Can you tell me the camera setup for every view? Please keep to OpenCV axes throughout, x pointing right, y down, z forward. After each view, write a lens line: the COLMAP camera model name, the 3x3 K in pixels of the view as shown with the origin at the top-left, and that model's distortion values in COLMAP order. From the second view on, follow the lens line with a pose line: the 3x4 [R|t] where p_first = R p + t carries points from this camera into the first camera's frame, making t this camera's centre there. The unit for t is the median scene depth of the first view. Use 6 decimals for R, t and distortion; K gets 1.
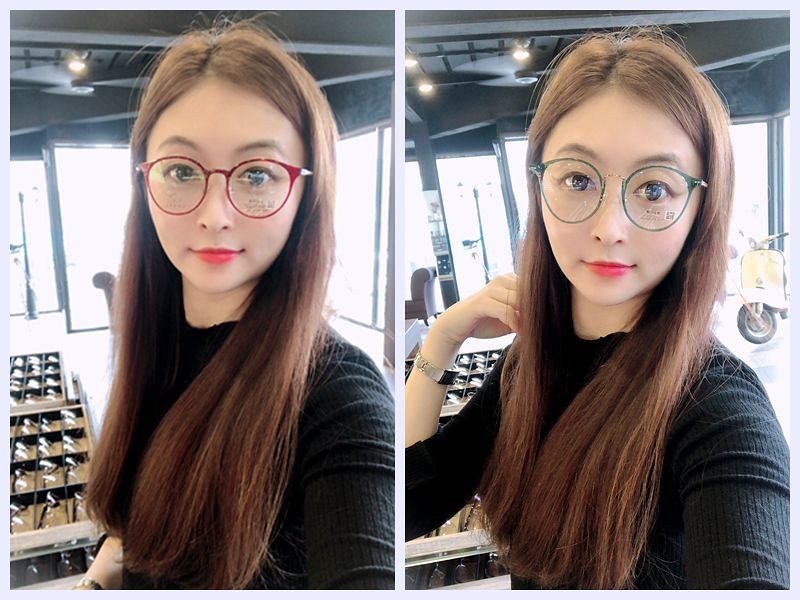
lens RADIAL K [[482.3, 0, 385.6], [0, 482.3, 304.0], [0, 0, 1]] dist [0.000169, -0.000226]
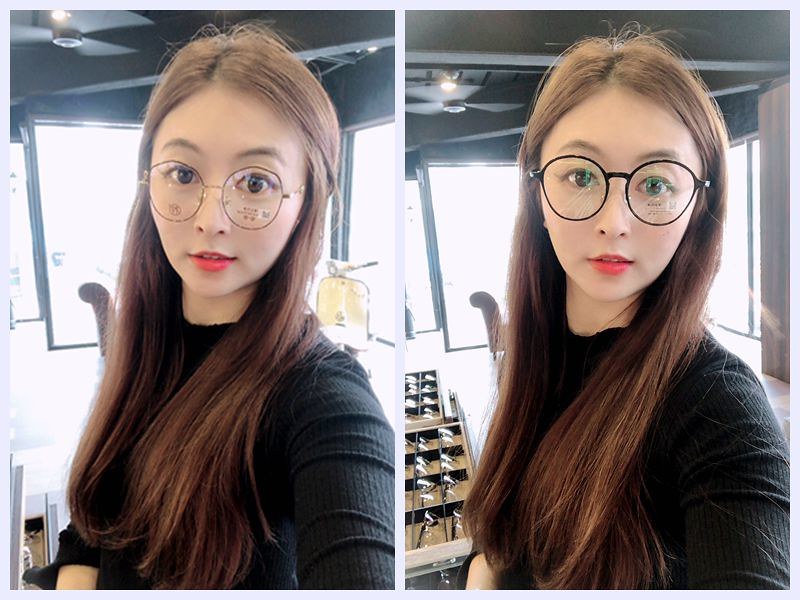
lens RADIAL K [[481.4, 0, 400.0], [0, 481.4, 300.0], [0, 0, 1]] dist [0.002118, 0.000884]
pose [[0.999224, -0.030115, 0.025404, -0.769780], [0.030337, 0.999504, -0.008398, -0.040478], [-0.025138, 0.009162, 0.999642, -0.000016]]
